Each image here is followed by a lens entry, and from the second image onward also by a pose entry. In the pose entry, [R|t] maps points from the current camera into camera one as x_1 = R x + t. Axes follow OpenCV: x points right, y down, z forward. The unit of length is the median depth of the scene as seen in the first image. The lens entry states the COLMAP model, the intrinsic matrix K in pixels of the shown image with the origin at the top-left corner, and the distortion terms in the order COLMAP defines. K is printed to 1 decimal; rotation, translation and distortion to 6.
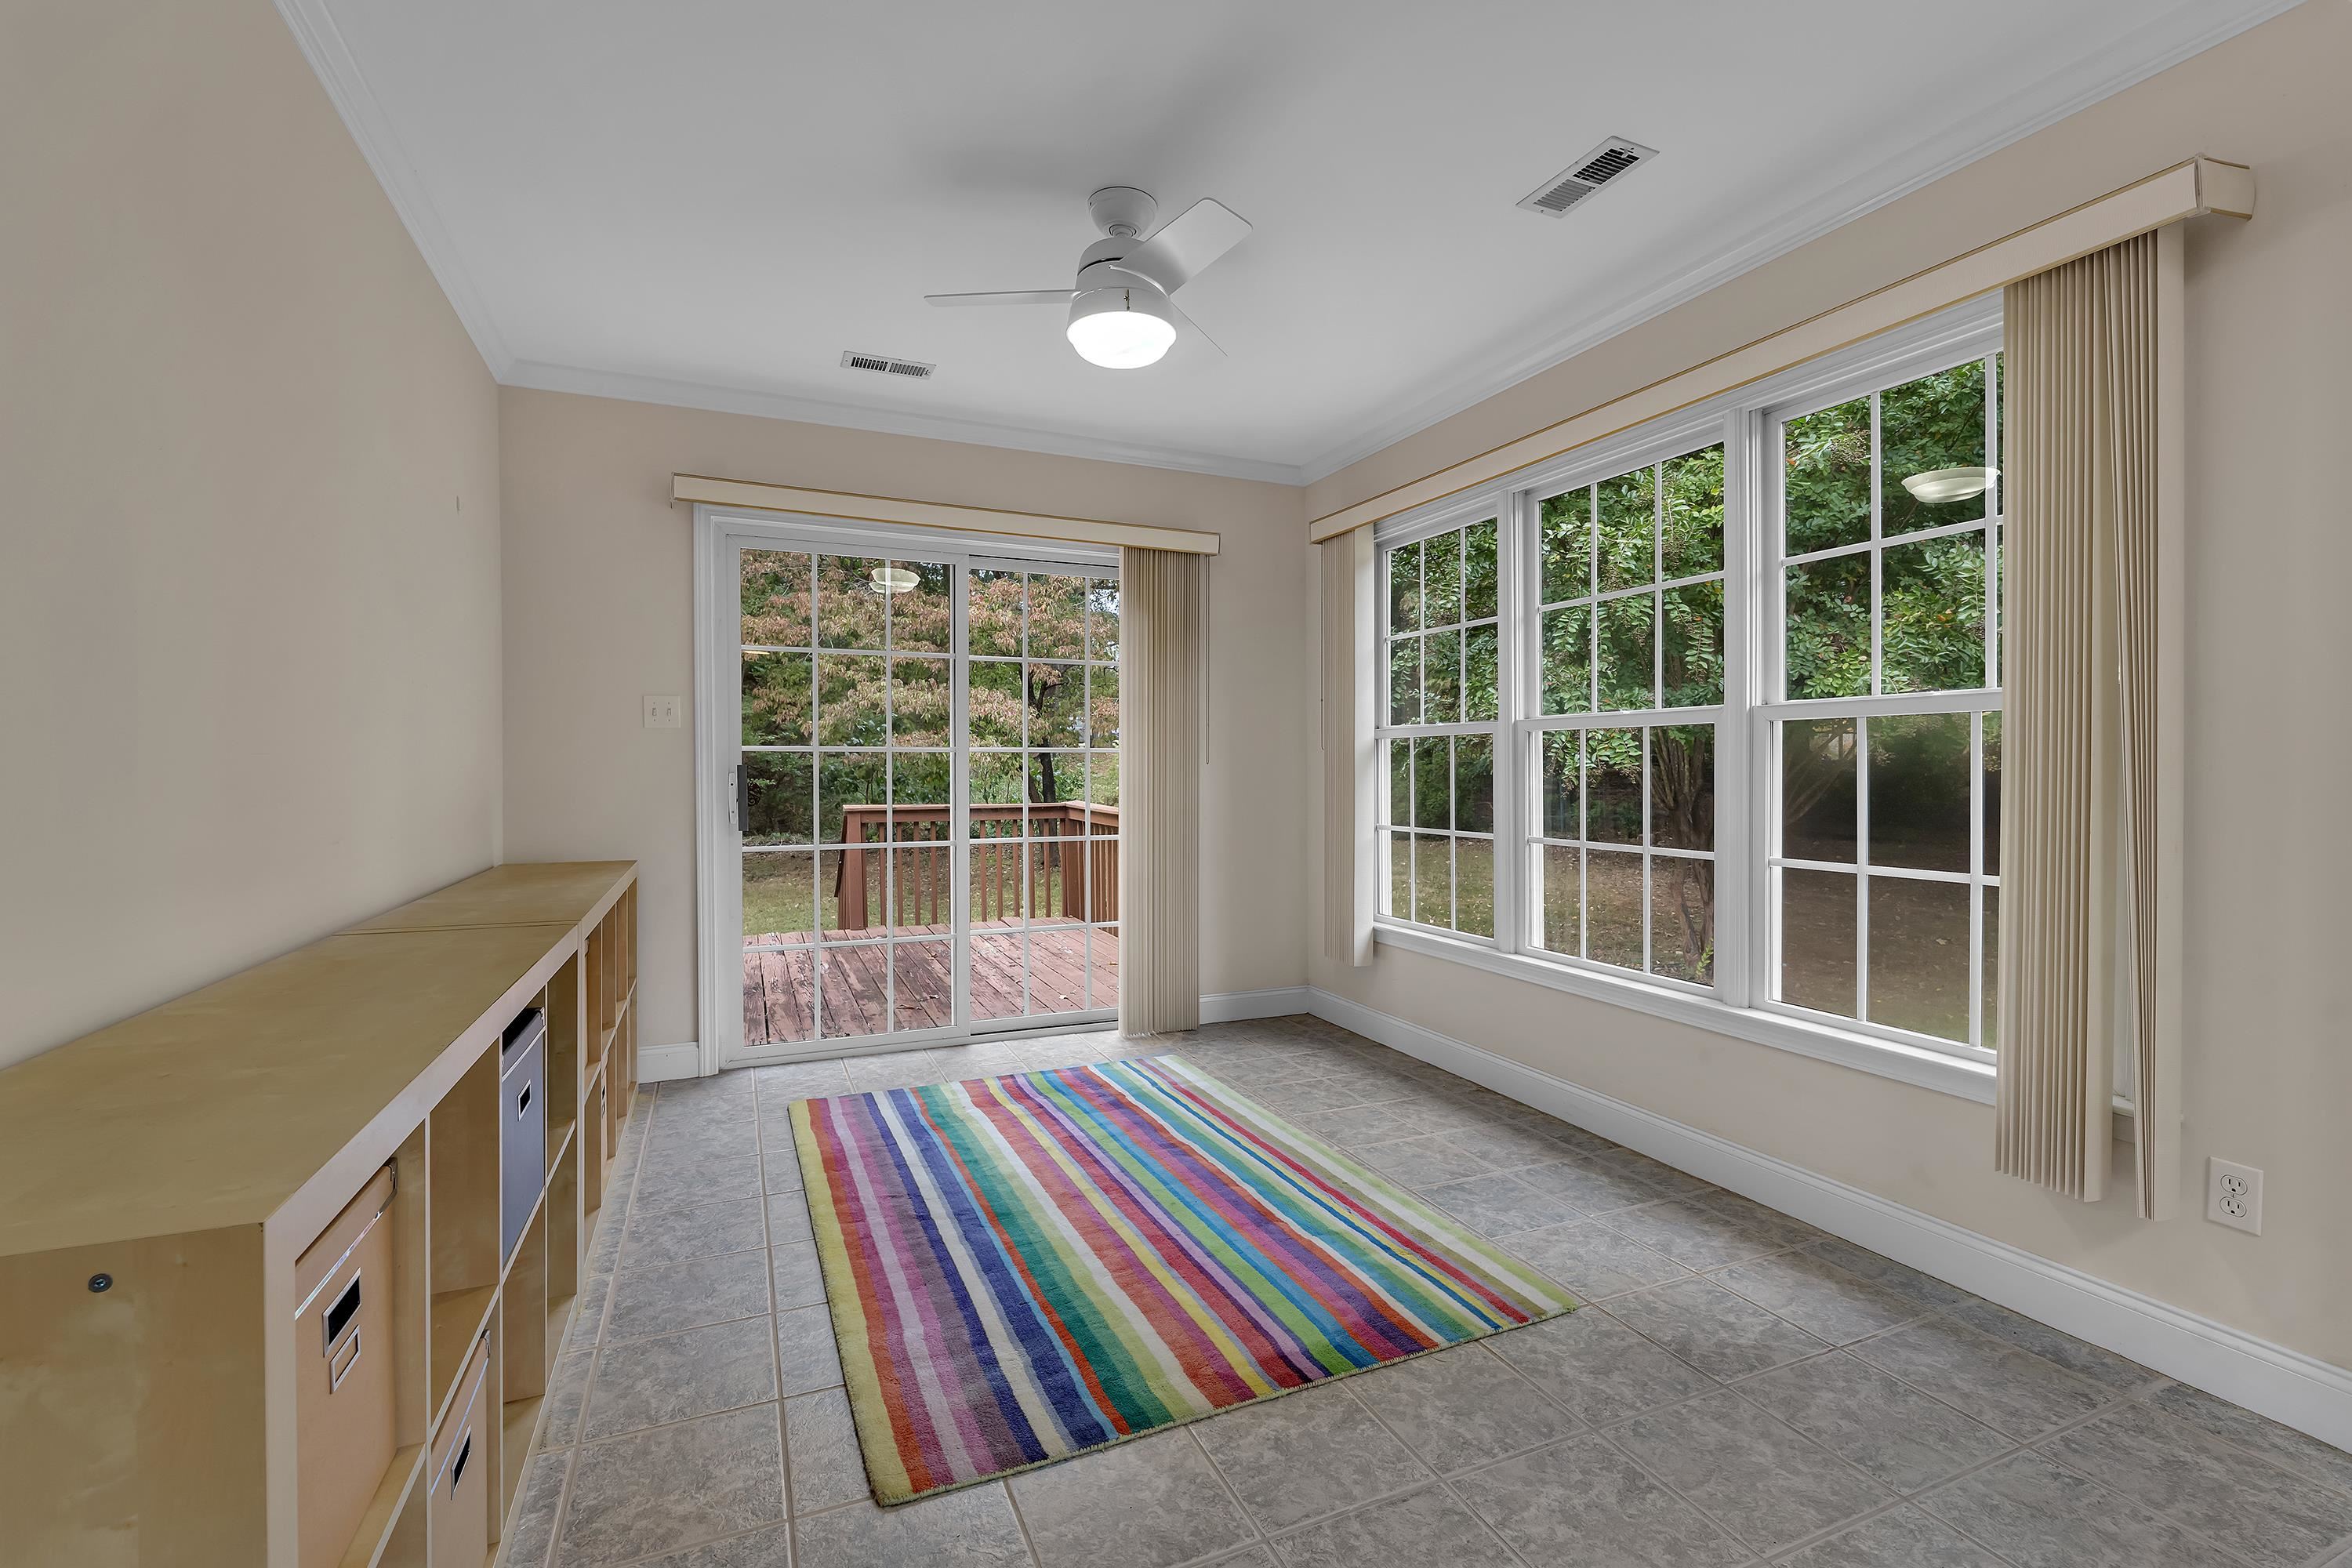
lens RADIAL K [[1030.8, 0, 1177.0], [0, 1030.8, 778.8], [0, 0, 1]] dist [-0.000394, 0.000234]
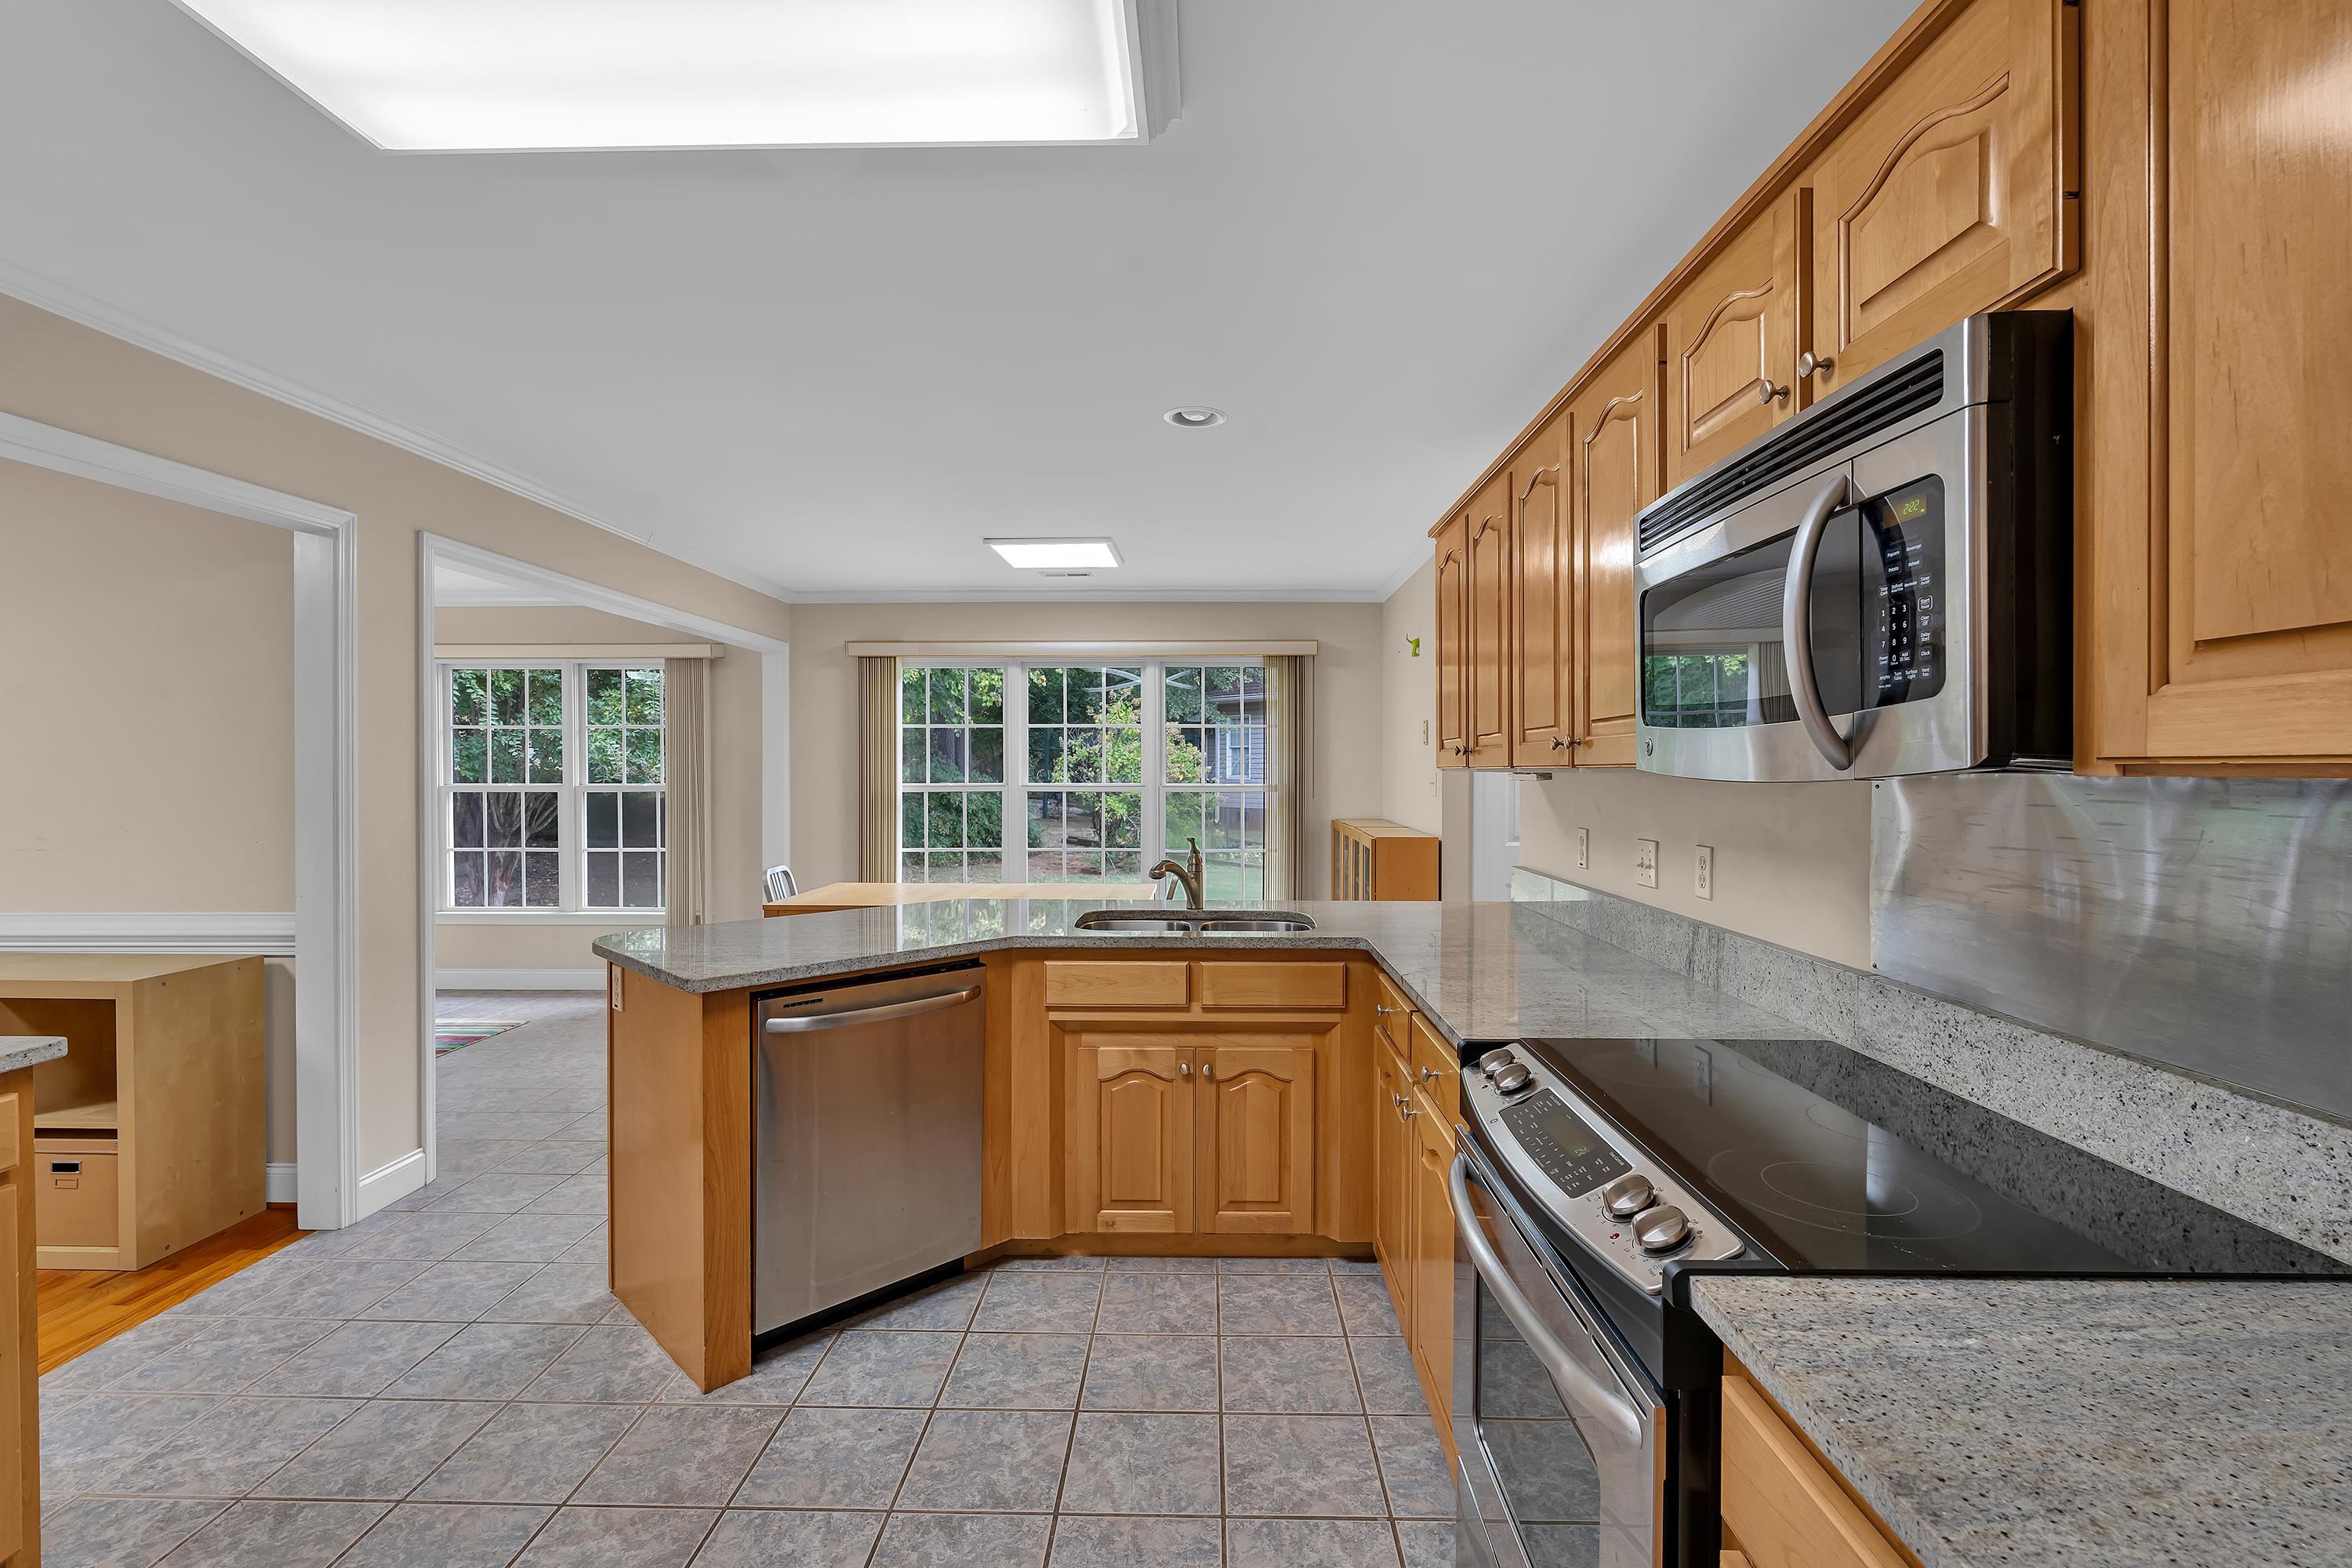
lens RADIAL K [[1030.8, 0, 1177.0], [0, 1030.8, 778.8], [0, 0, 1]] dist [-0.000394, 0.000234]
pose [[0.426751, -0.005607, 0.904352, -1.096710], [0.011913, 0.999929, 0.000578, -0.077236], [-0.904290, 0.010527, 0.426788, -1.396624]]
